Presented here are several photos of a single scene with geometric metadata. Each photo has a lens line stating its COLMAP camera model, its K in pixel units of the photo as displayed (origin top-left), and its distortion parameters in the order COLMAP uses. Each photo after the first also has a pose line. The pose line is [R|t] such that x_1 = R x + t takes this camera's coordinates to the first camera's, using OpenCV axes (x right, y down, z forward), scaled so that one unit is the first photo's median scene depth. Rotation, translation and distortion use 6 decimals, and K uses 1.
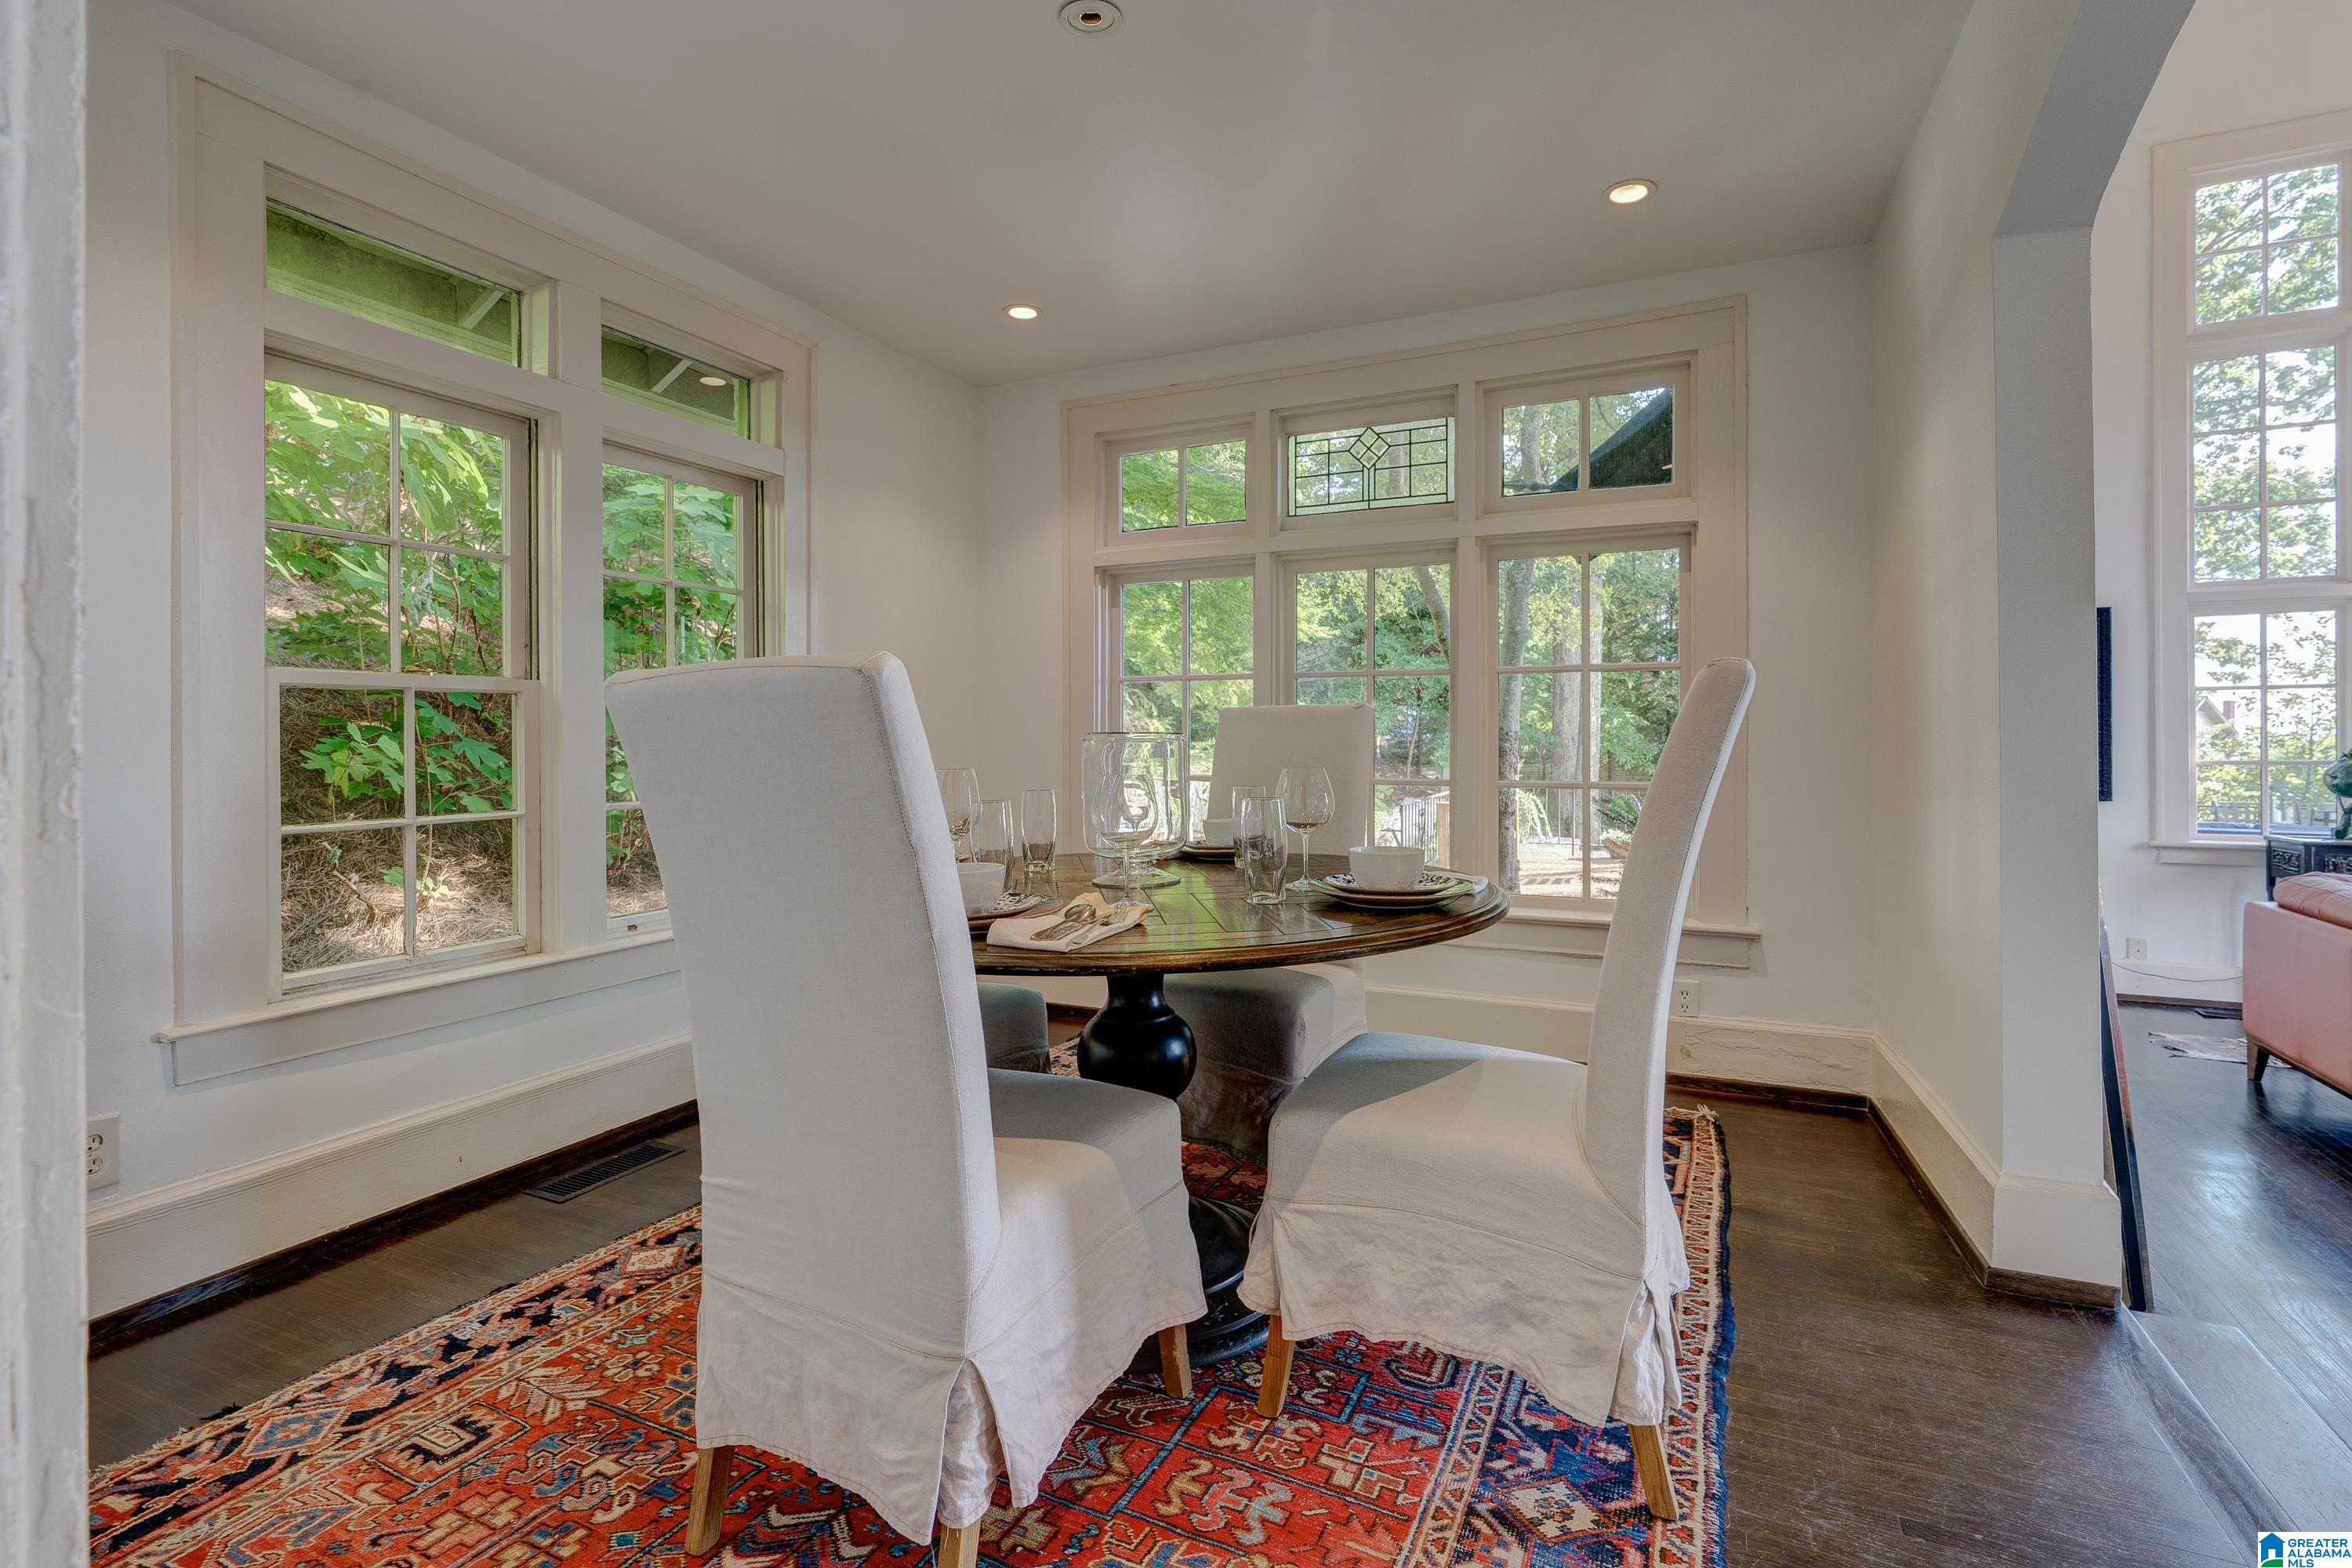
lens RADIAL K [[1065.9, 0, 1204.2], [0, 1065.9, 717.0], [0, 0, 1]] dist [-0.005707, 0.001161]
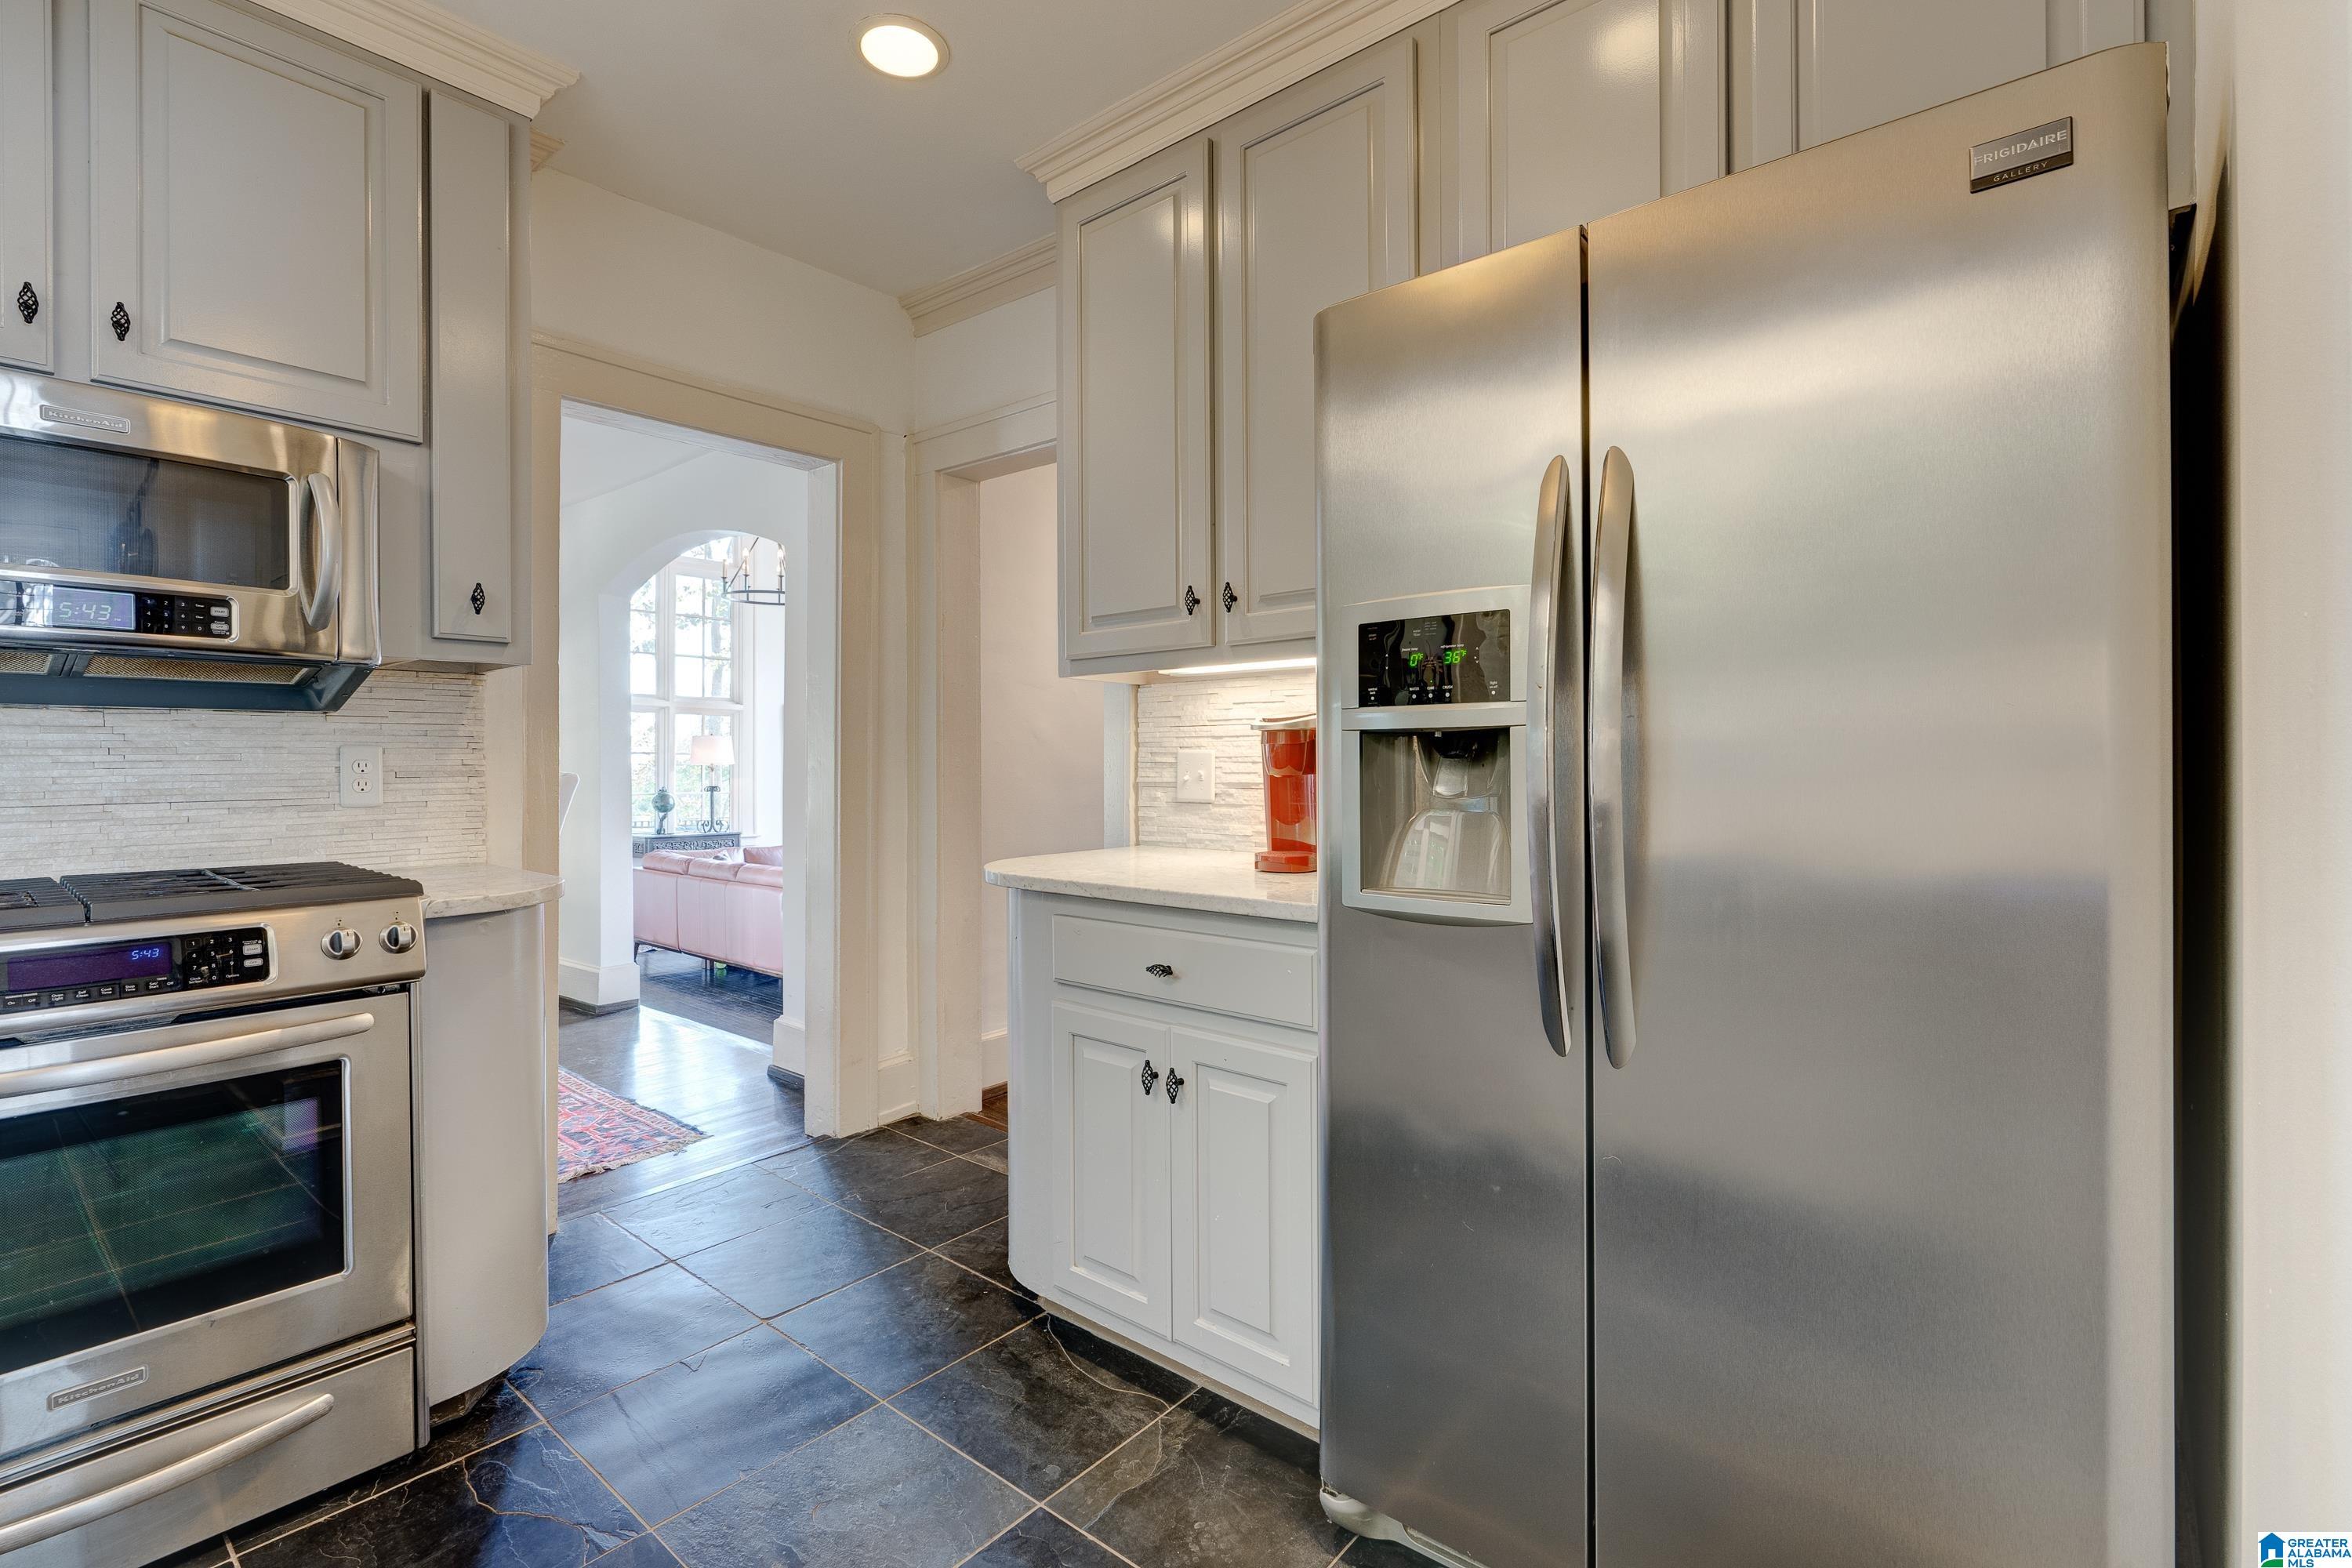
lens RADIAL K [[1065.9, 0, 1168.3], [0, 1065.9, 765.6], [0, 0, 1]] dist [-0.005707, 0.001161]
pose [[0.262802, -0.001290, 0.964849, -0.282064], [-0.006839, 0.999971, 0.003199, -0.010620], [-0.964826, -0.007440, 0.262785, -0.204240]]
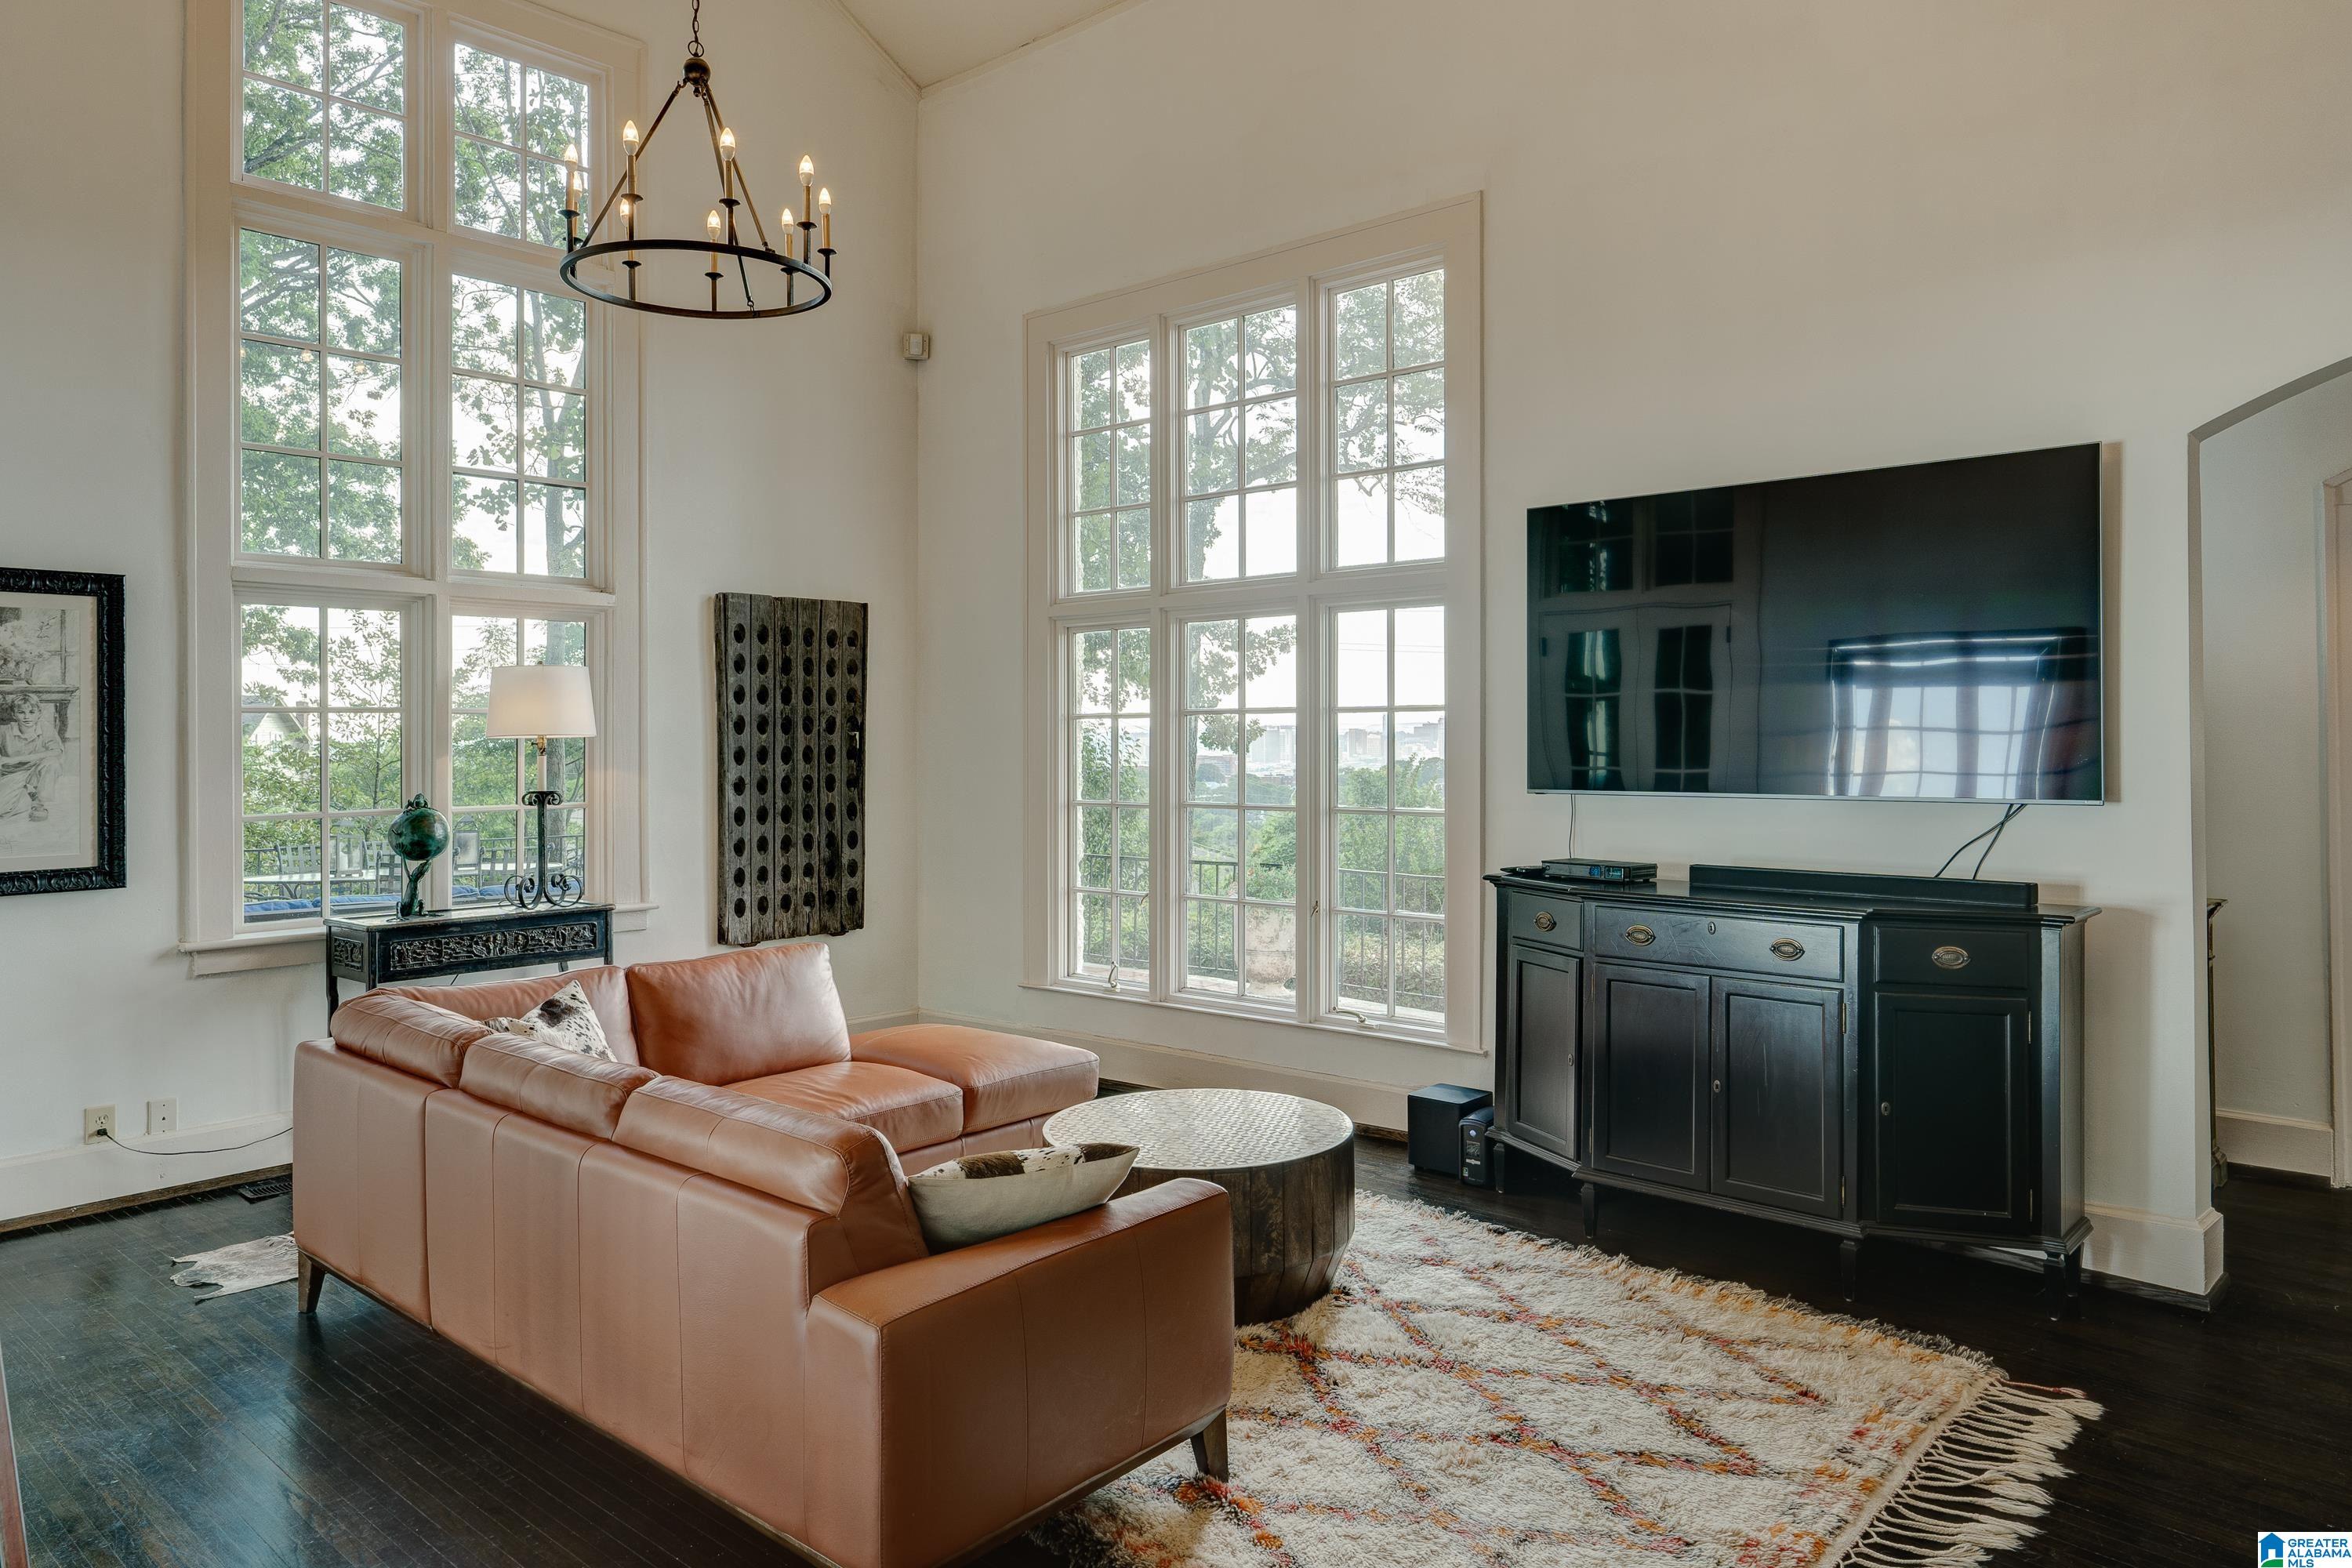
lens RADIAL K [[1519.9, 0, 1181.8], [0, 1519.9, 767.6], [0, 0, 1]] dist [-0.000764, -0.002418]
pose [[0.274632, -0.020650, 0.961328, 0.099074], [-0.010217, 0.999650, 0.024392, -0.011503], [-0.961495, -0.016520, 0.274325, 0.092771]]
